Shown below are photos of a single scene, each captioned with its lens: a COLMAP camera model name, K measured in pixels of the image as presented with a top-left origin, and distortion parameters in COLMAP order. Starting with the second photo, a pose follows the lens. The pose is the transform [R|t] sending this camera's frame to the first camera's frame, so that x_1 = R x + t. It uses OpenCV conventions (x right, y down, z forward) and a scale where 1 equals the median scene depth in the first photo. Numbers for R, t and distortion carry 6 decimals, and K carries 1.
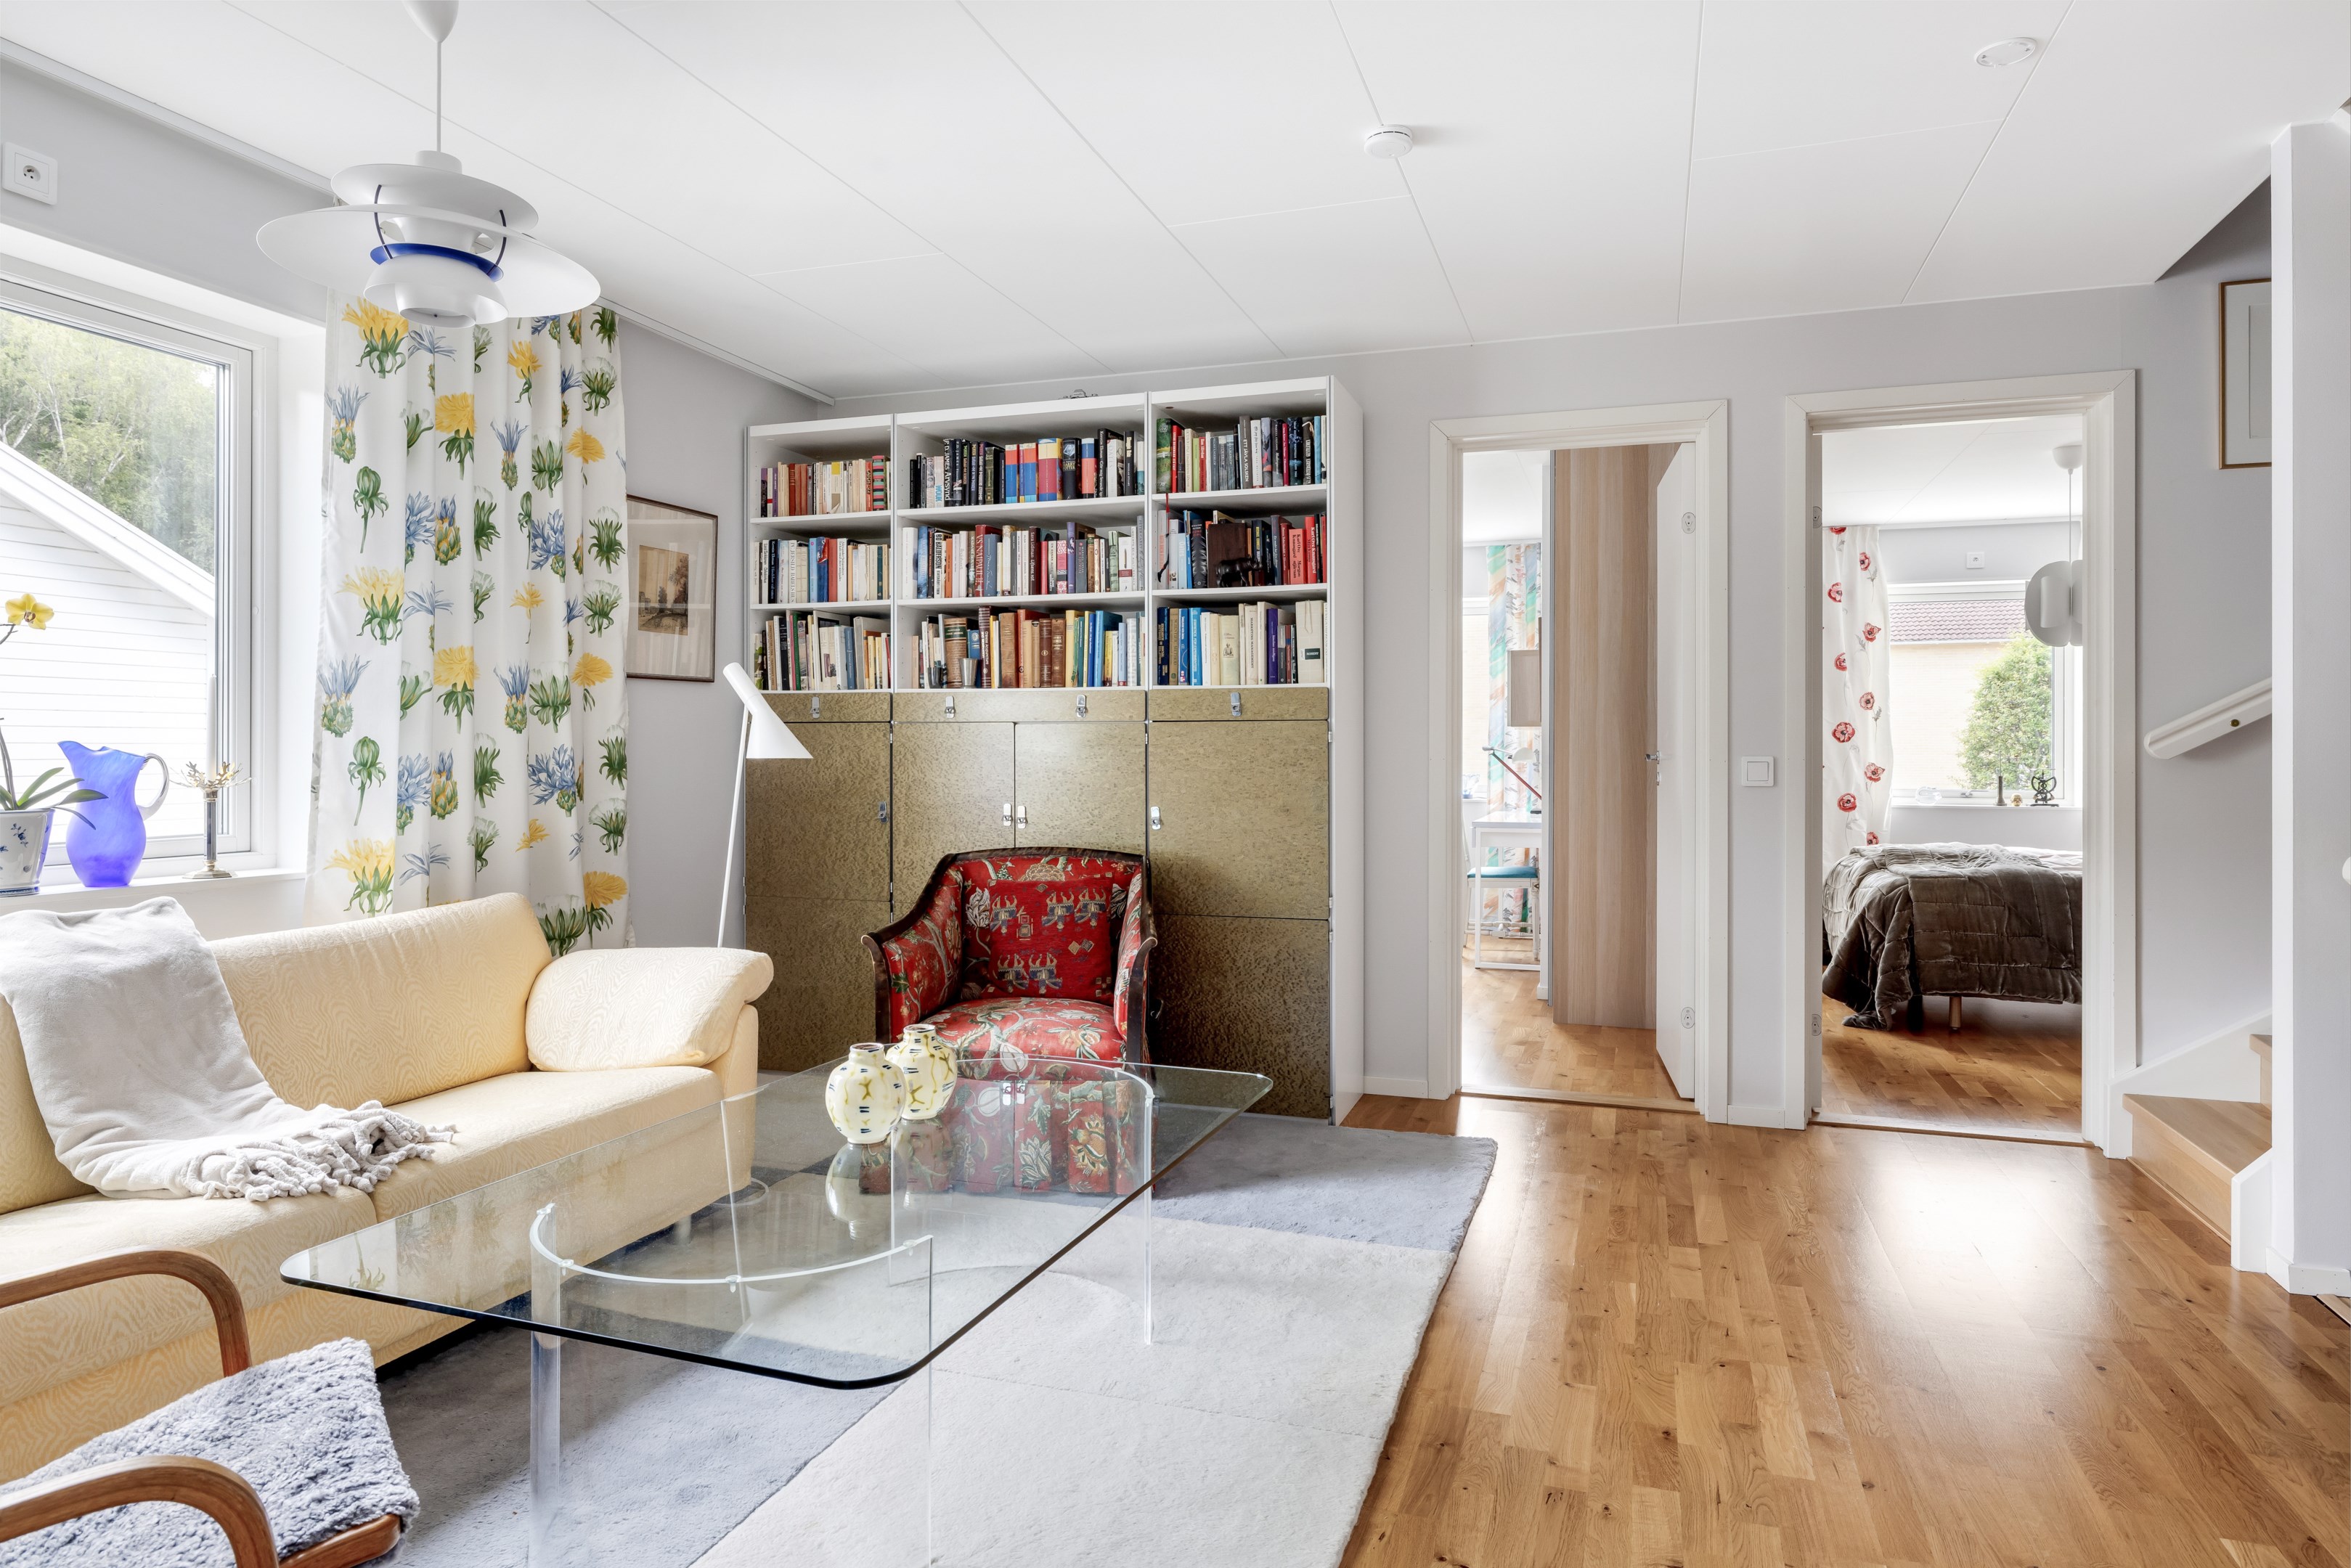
lens RADIAL K [[1390.0, 0, 1179.5], [0, 1390.0, 750.3], [0, 0, 1]] dist [-0.003114, -0.001050]
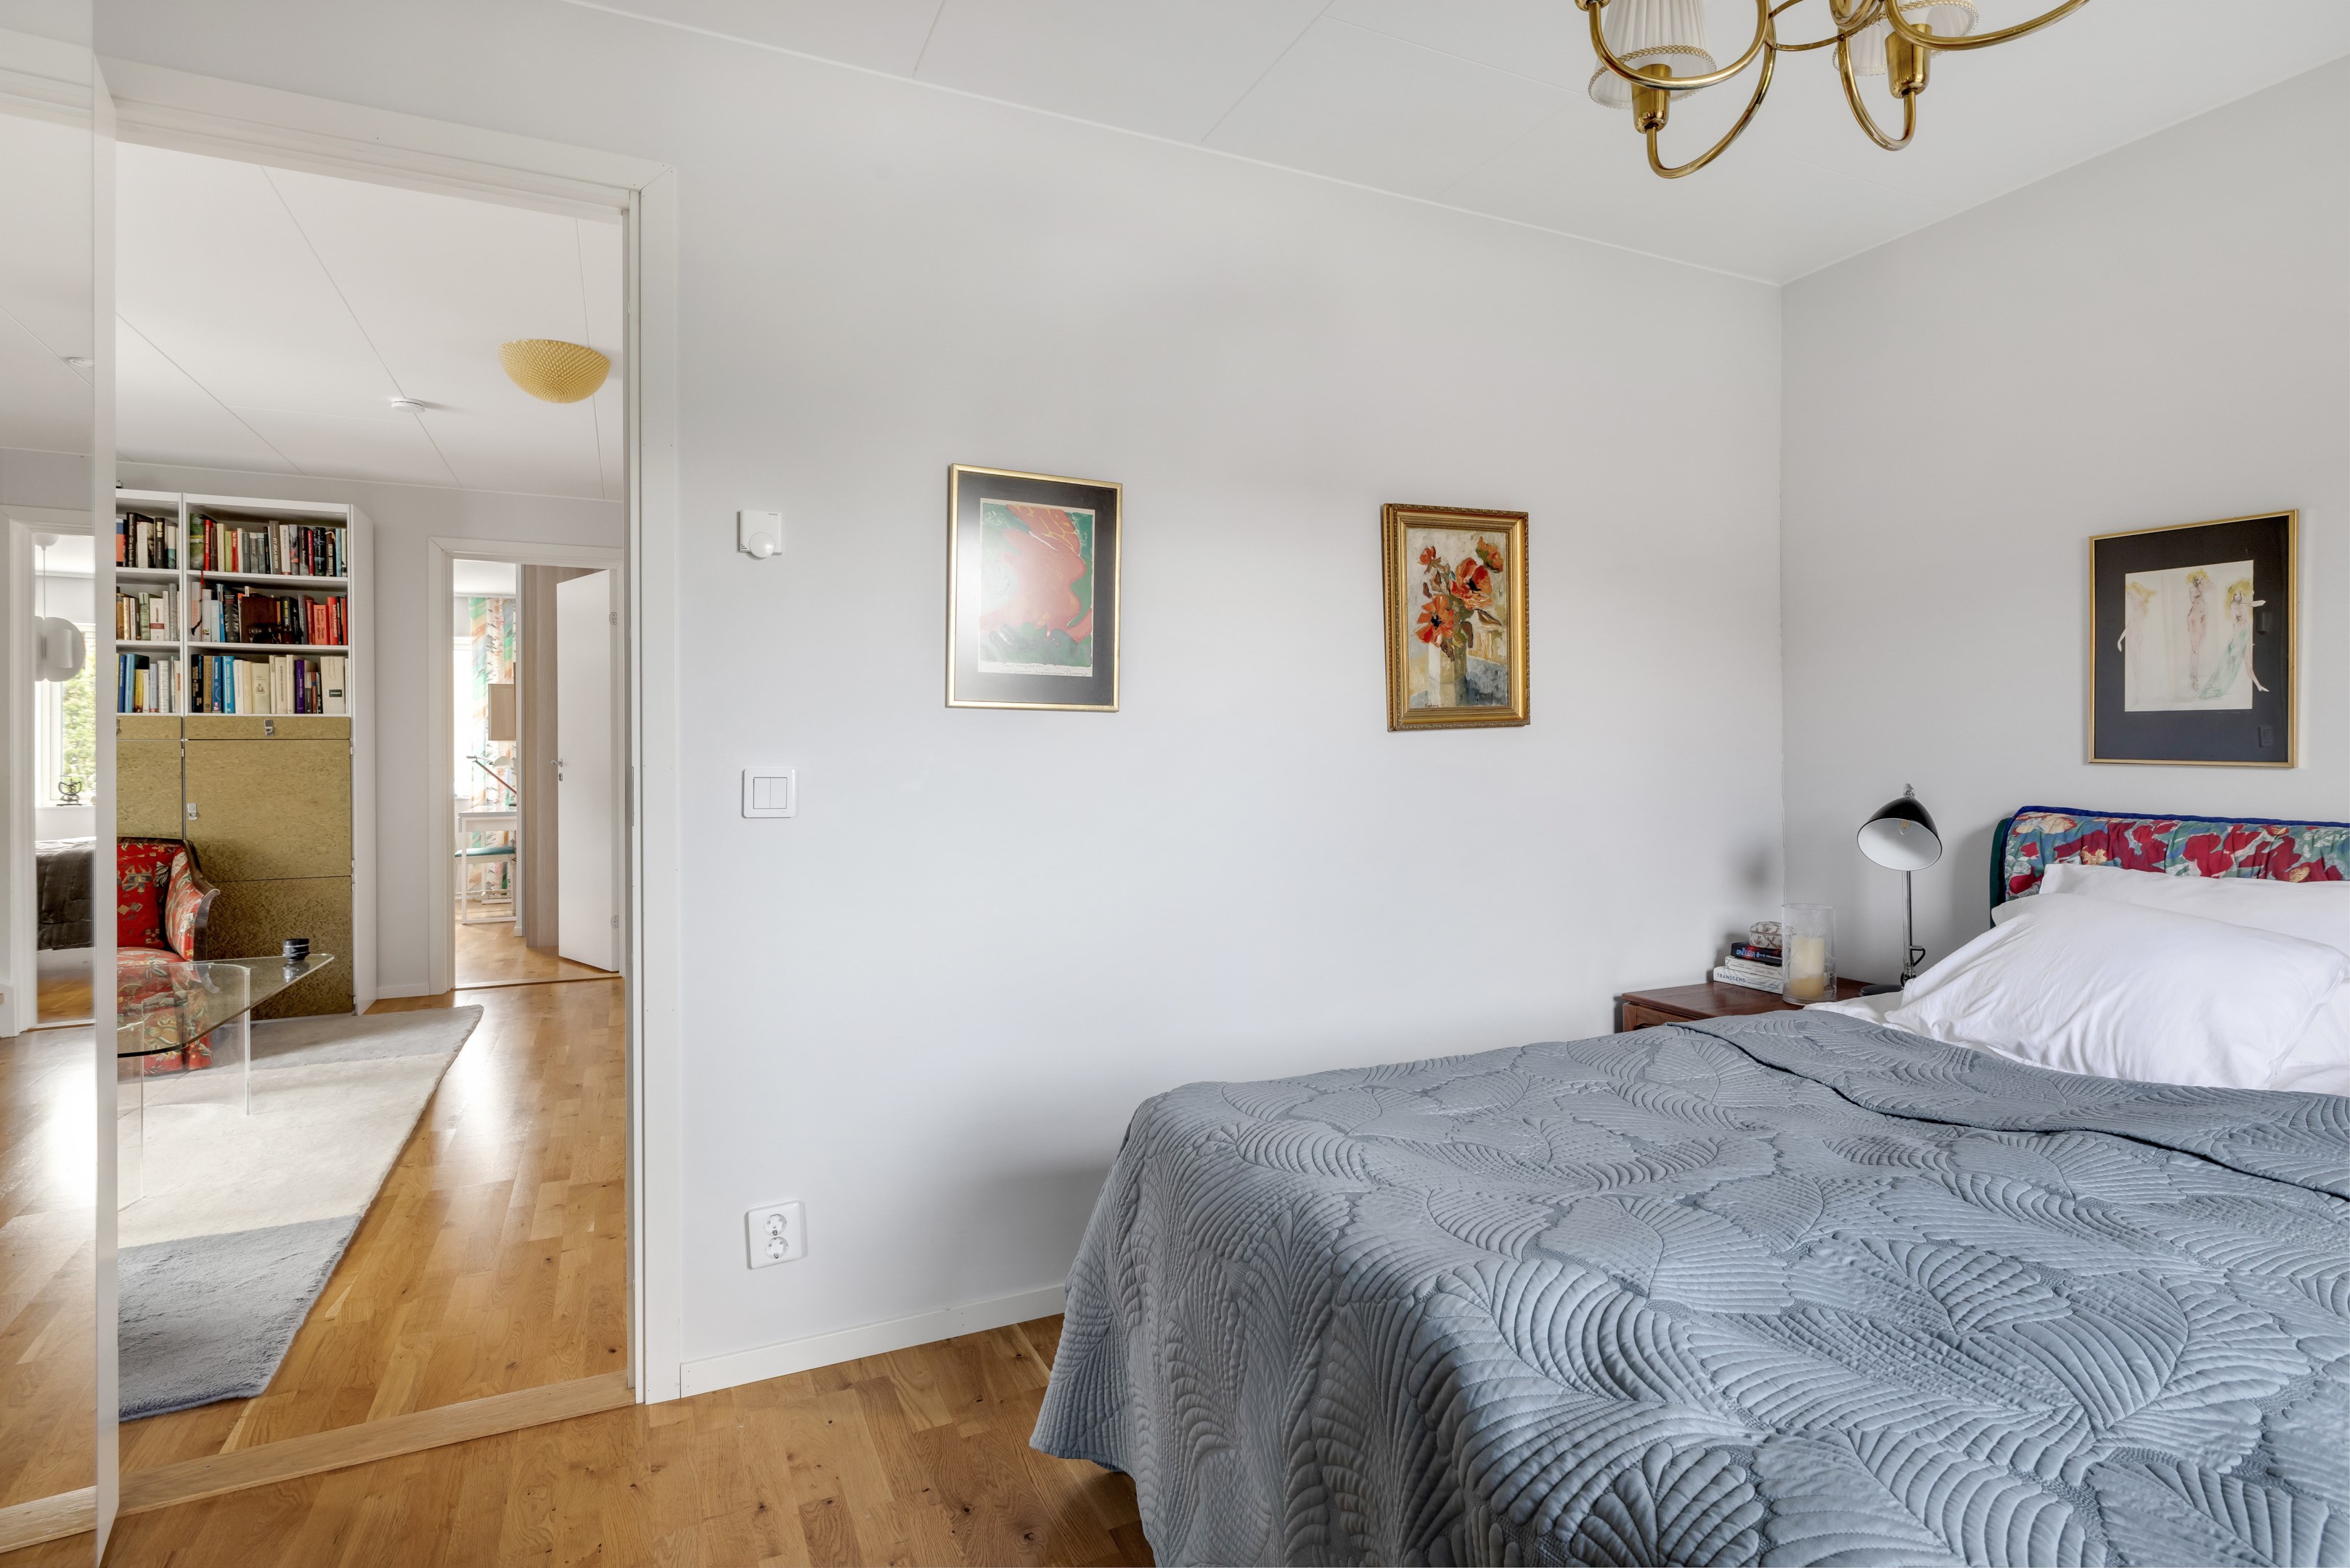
lens RADIAL K [[1172.8, 0, 1179.0], [0, 1172.8, 748.8], [0, 0, 1]] dist [0.000388, 0.000628]
pose [[0.722335, -0.004189, 0.691530, -0.111316], [0.008104, 0.999964, -0.002408, -0.001710], [-0.691495, 0.007344, 0.722344, -0.472795]]
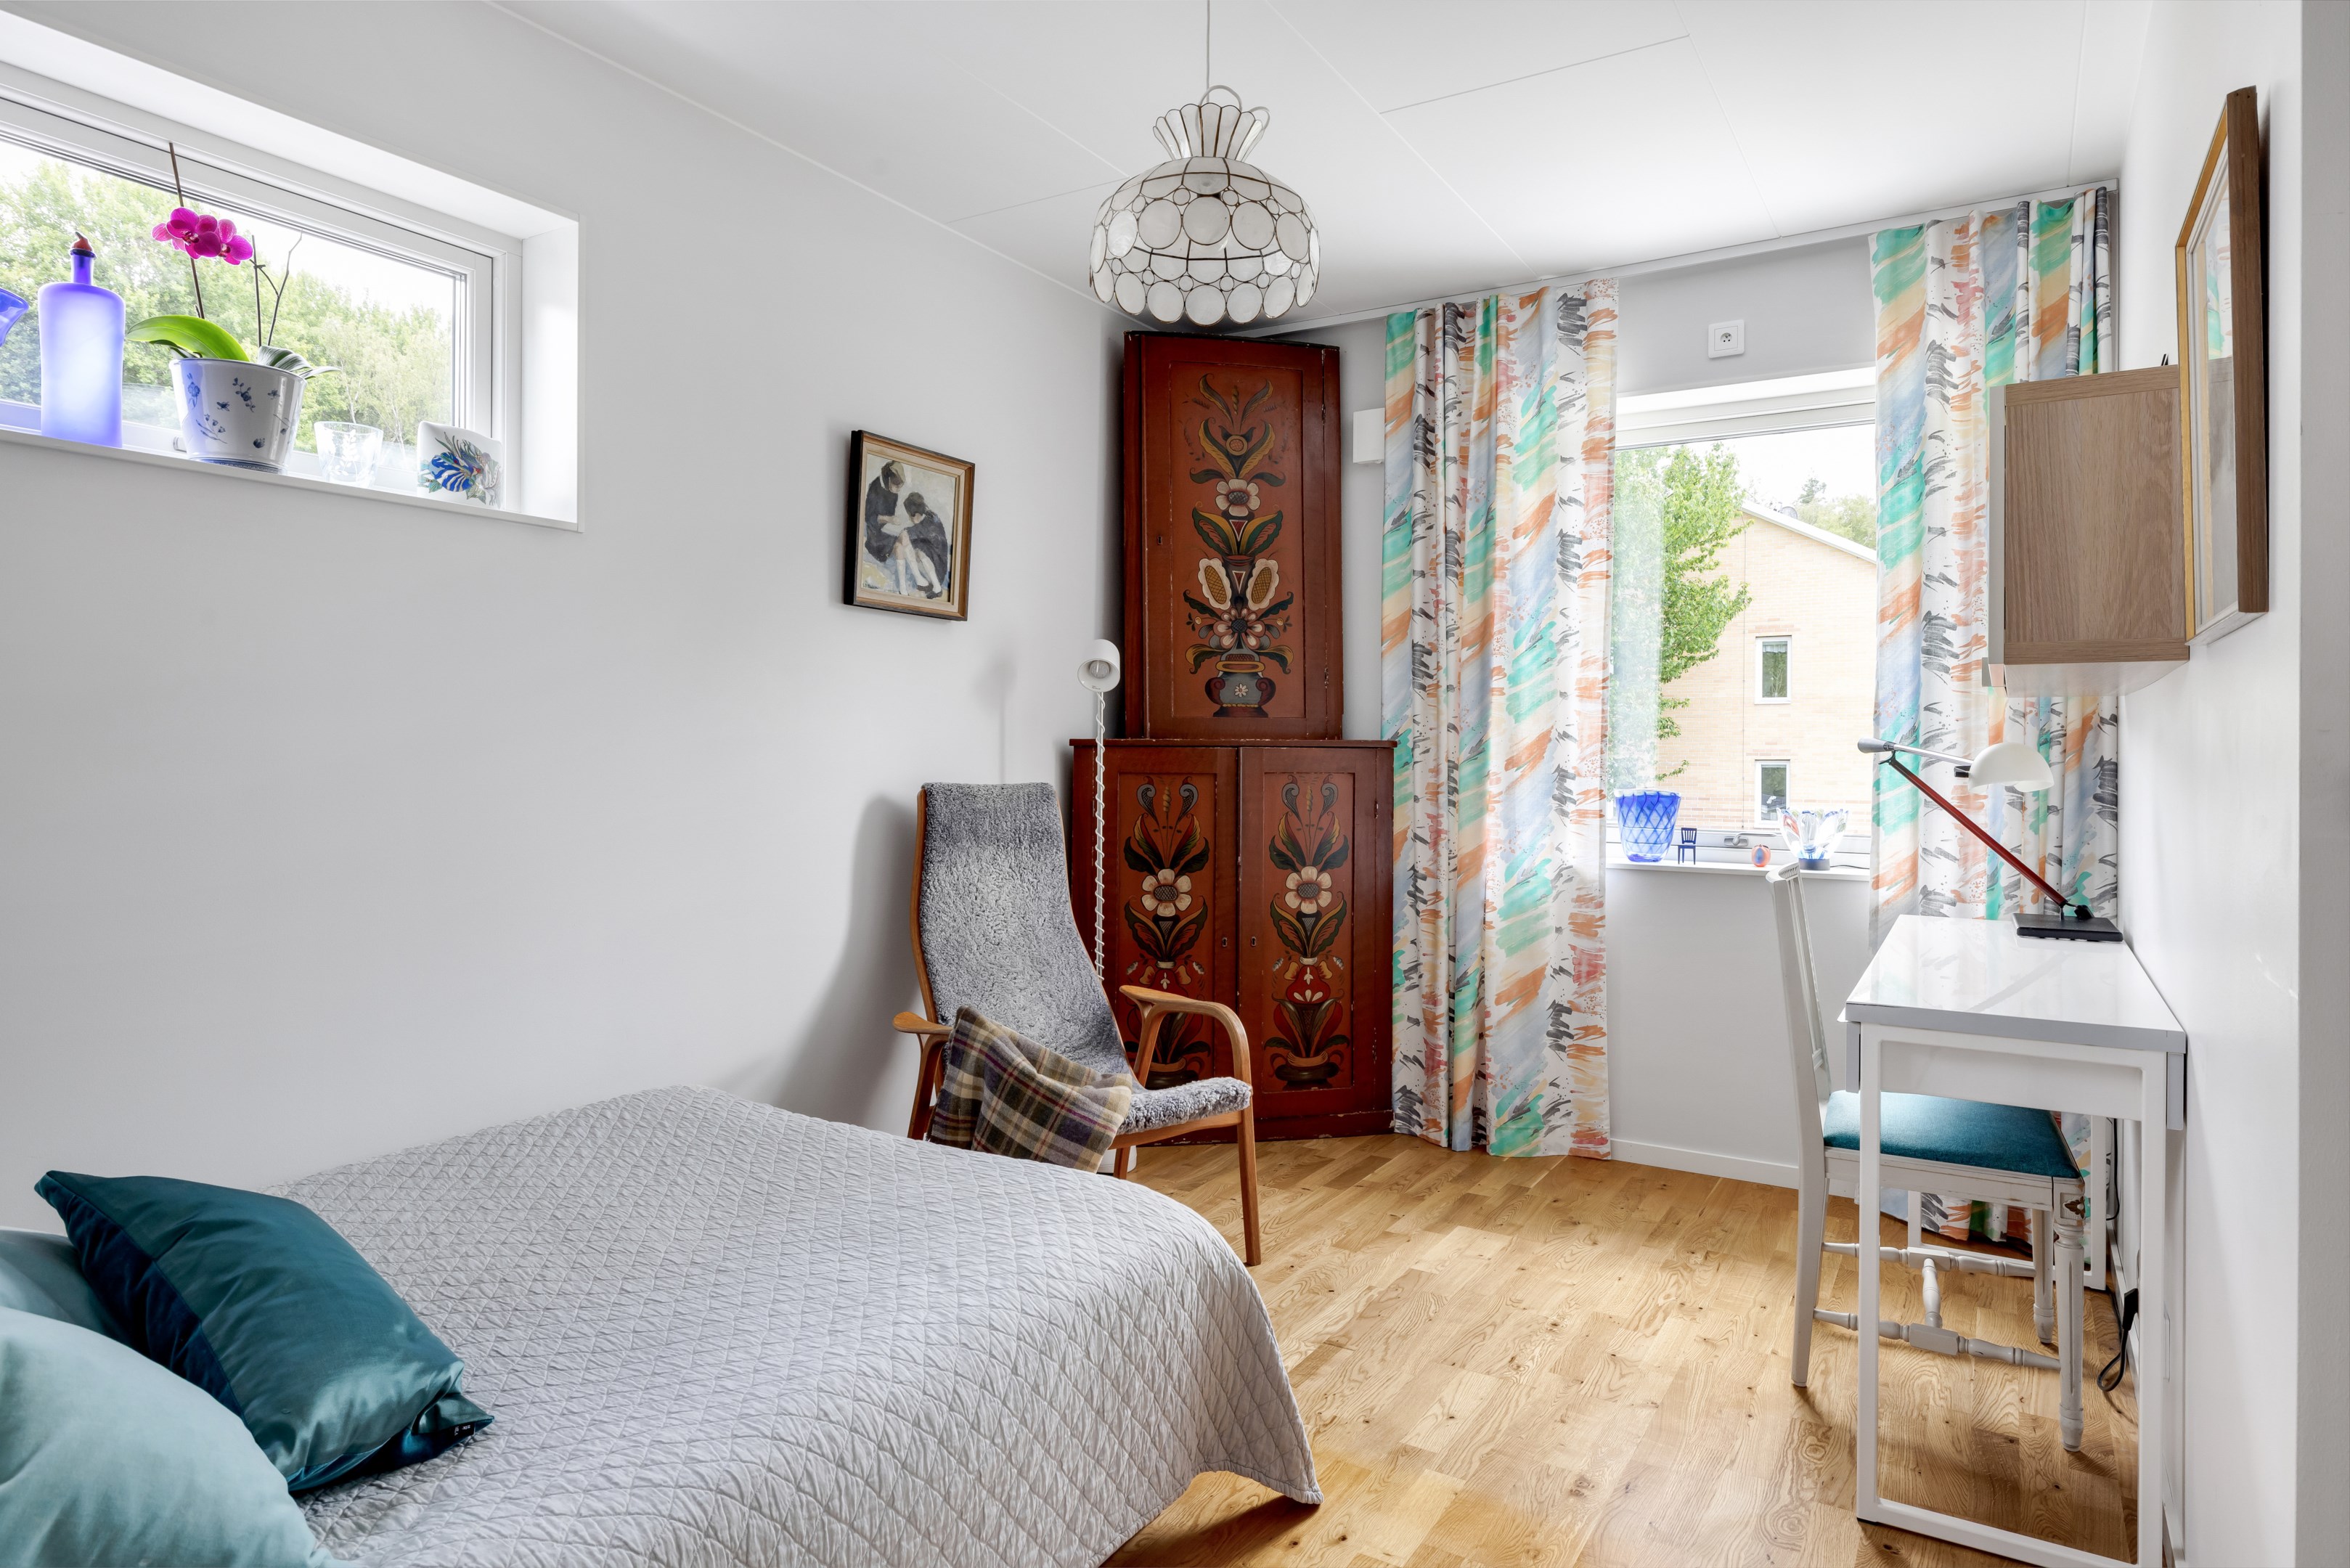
lens RADIAL K [[1311.1, 0, 1185.1], [0, 1311.1, 742.5], [0, 0, 1]] dist [-0.000677, -0.000195]
pose [[0.973288, 0.006052, -0.229508, 0.247872], [-0.008217, 0.999930, -0.008480, 0.005183], [0.229441, 0.010139, 0.973270, 1.255018]]
